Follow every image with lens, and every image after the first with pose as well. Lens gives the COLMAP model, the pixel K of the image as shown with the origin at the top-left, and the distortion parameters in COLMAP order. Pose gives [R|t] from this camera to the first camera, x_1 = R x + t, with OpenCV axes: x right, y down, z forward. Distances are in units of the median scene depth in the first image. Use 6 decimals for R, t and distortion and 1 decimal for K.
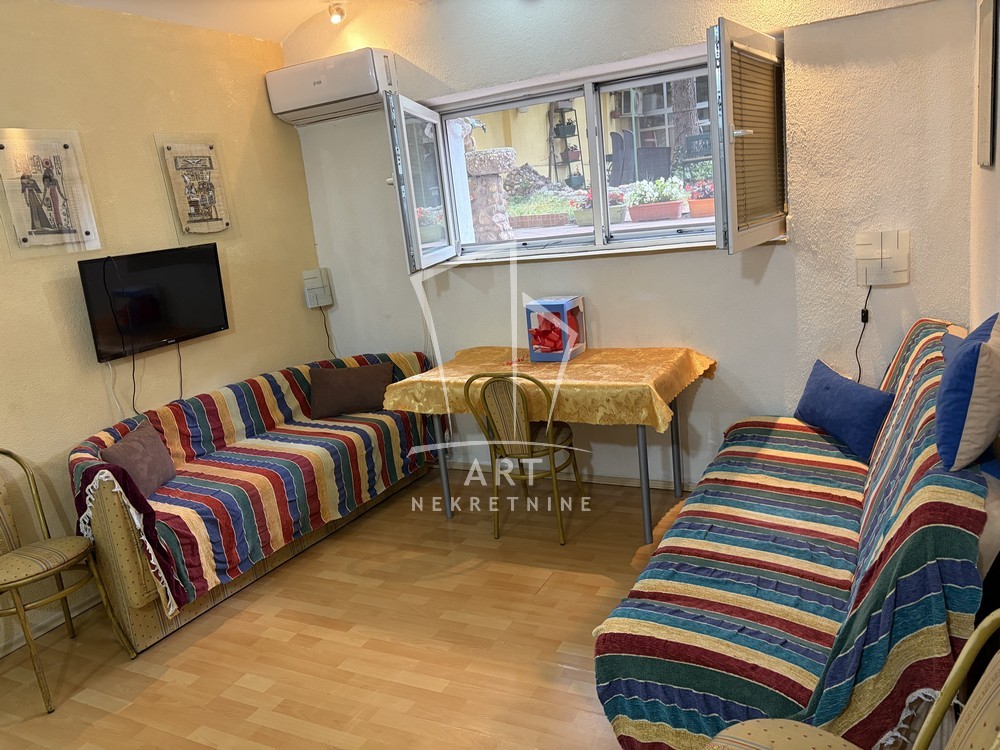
lens RADIAL K [[754.9, 0, 500.0], [0, 754.9, 375.0], [0, 0, 1]] dist [0.023213, -0.004095]
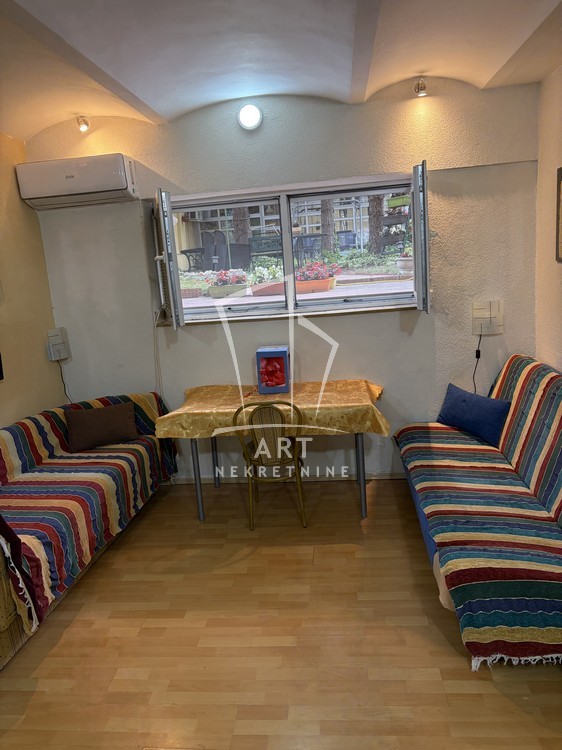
lens RADIAL K [[566.2, 0, 281.0], [0, 566.2, 375.0], [0, 0, 1]] dist [0.023213, -0.004095]
pose [[0.932031, -0.035143, 0.360671, -0.302392], [0.058913, 0.996740, -0.055120, 0.005946], [-0.357558, 0.072622, 0.931063, 0.048807]]
